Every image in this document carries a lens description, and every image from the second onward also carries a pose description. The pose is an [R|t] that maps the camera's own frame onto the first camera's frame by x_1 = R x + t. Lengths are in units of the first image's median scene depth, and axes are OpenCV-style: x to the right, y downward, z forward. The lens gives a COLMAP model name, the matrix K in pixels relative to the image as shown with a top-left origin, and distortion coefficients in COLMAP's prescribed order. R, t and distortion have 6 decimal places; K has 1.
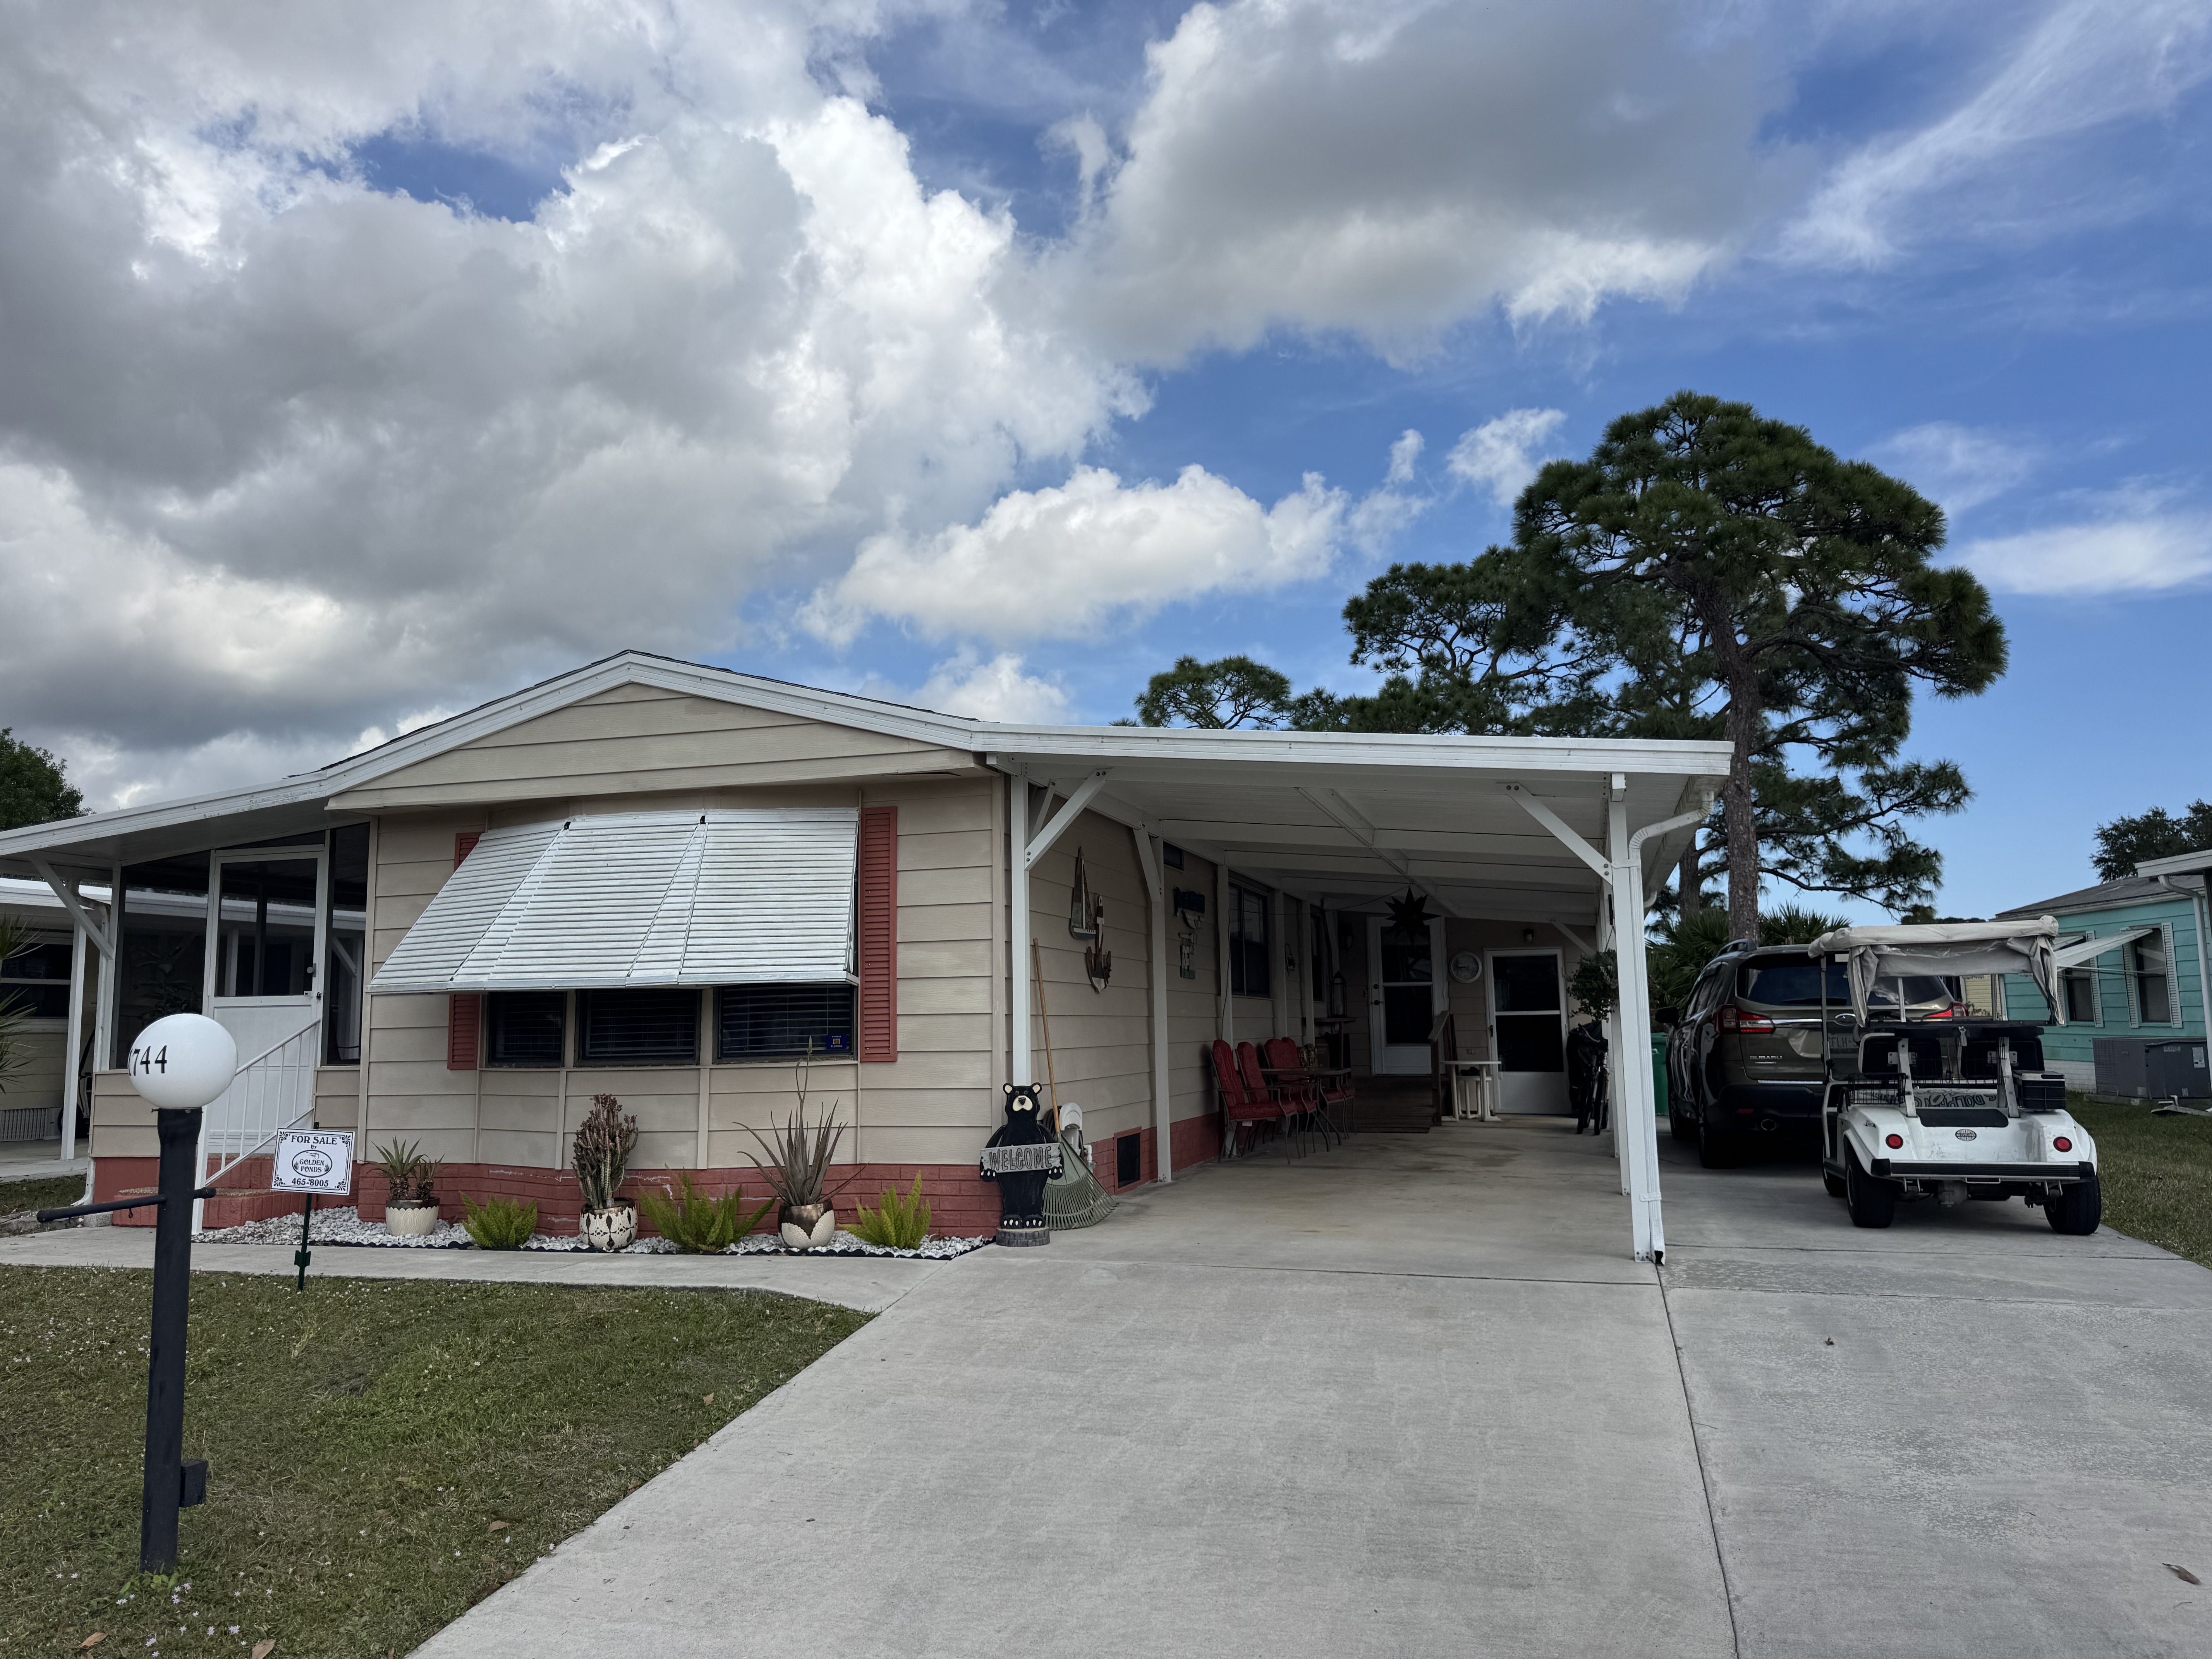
lens RADIAL K [[1557.9, 0, 1106.0], [0, 1557.9, 829.5], [0, 0, 1]] dist [0.101060, -0.159651]
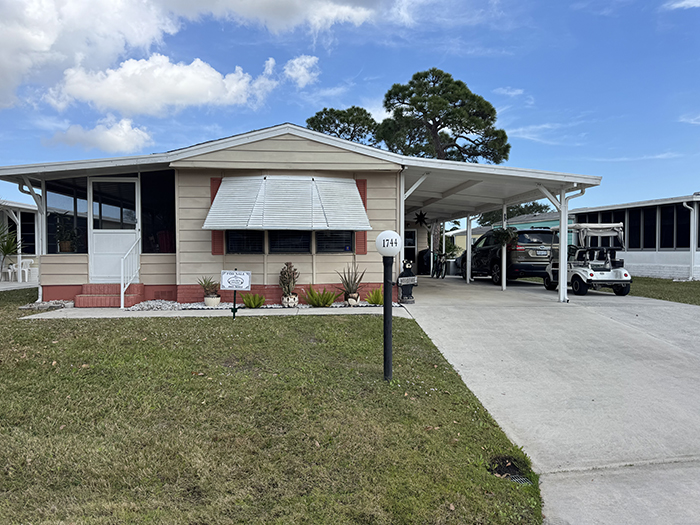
lens RADIAL K [[493.0, 0, 350.0], [0, 493.0, 262.5], [0, 0, 1]] dist [0.101060, -0.159651]
pose [[0.936441, 0.006620, 0.350762, -0.525108], [-0.056700, 0.989534, 0.132696, 0.023011], [-0.346212, -0.144150, 0.927016, -0.002866]]
